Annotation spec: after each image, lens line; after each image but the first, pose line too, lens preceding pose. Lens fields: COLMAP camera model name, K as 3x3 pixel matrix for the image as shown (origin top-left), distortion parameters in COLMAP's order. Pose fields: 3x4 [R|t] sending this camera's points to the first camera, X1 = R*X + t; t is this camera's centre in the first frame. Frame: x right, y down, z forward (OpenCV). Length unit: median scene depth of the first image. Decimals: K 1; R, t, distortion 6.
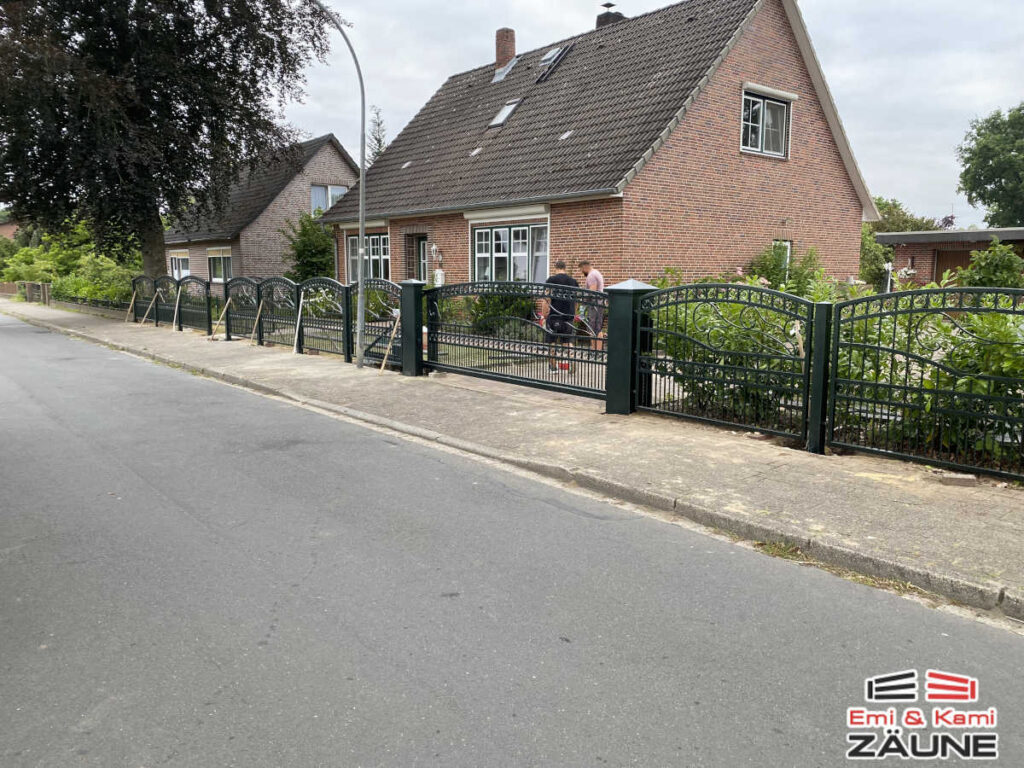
lens RADIAL K [[790.2, 0, 521.6], [0, 790.2, 395.2], [0, 0, 1]] dist [0.039631, -0.040281]
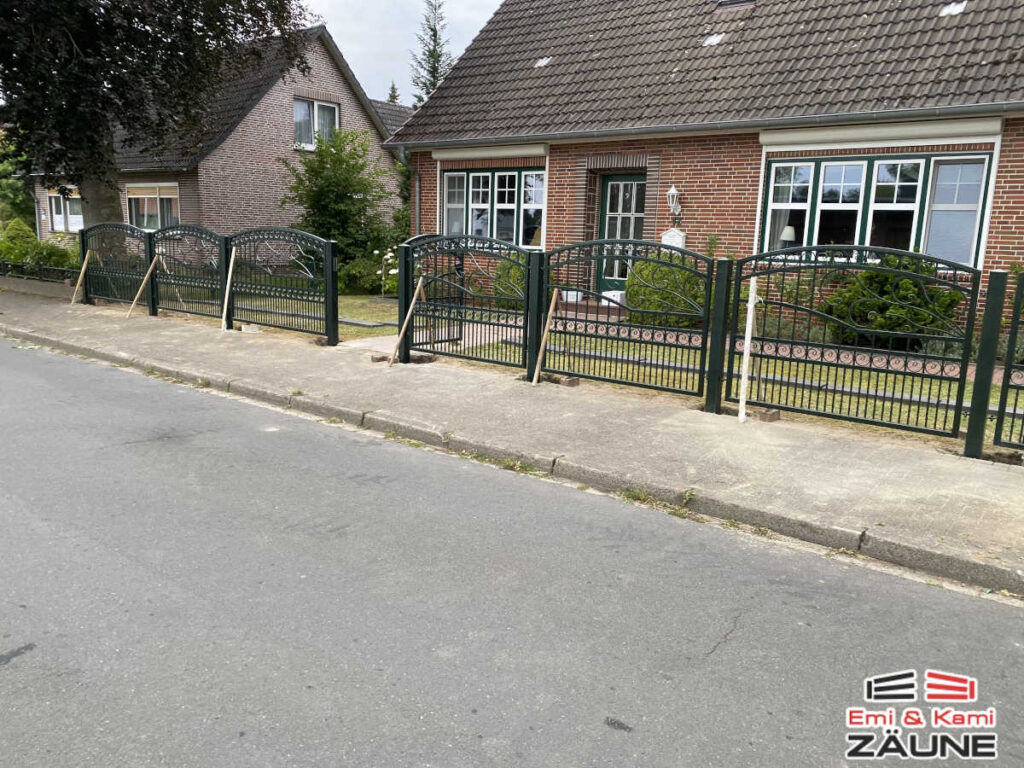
lens RADIAL K [[790.2, 0, 514.2], [0, 790.2, 379.3], [0, 0, 1]] dist [0.039631, -0.040281]
pose [[0.977733, -0.016875, 0.209175, -0.331518], [0.009292, 0.999265, 0.037178, -0.060571], [-0.209649, -0.034407, 0.977171, 0.389550]]
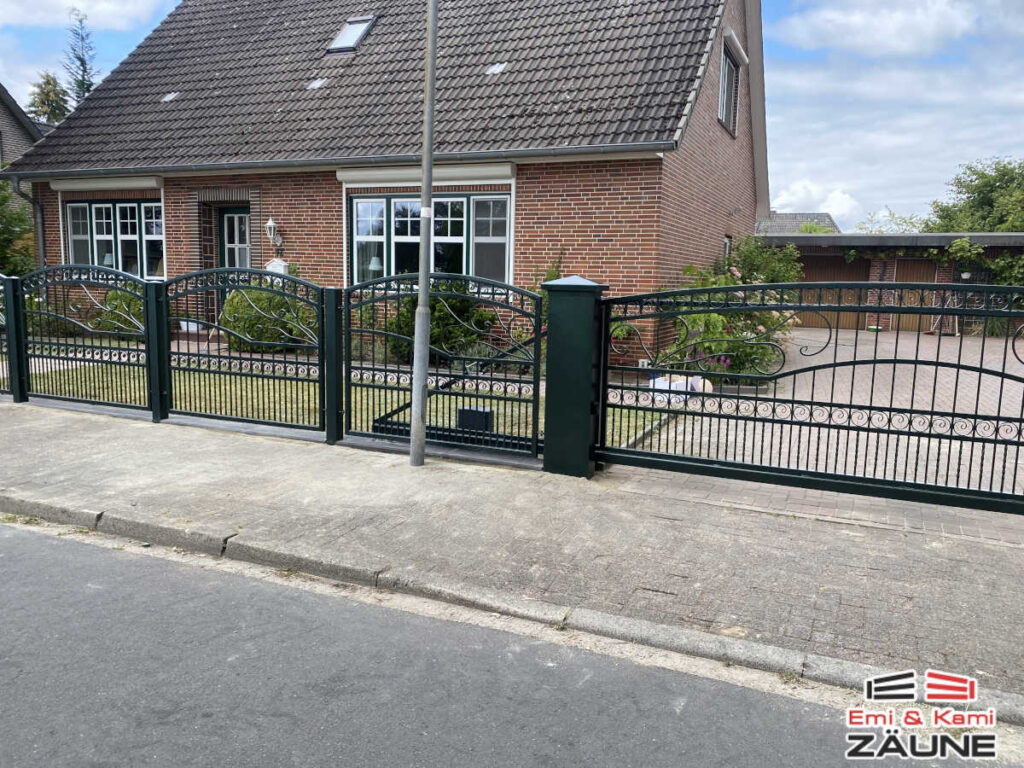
lens RADIAL K [[790.2, 0, 521.7], [0, 790.2, 386.8], [0, 0, 1]] dist [0.039631, -0.040281]
pose [[0.897047, -0.047350, 0.439392, -0.198890], [0.050084, 0.998731, 0.005375, -0.045061], [-0.439088, 0.017185, 0.898279, 0.311256]]
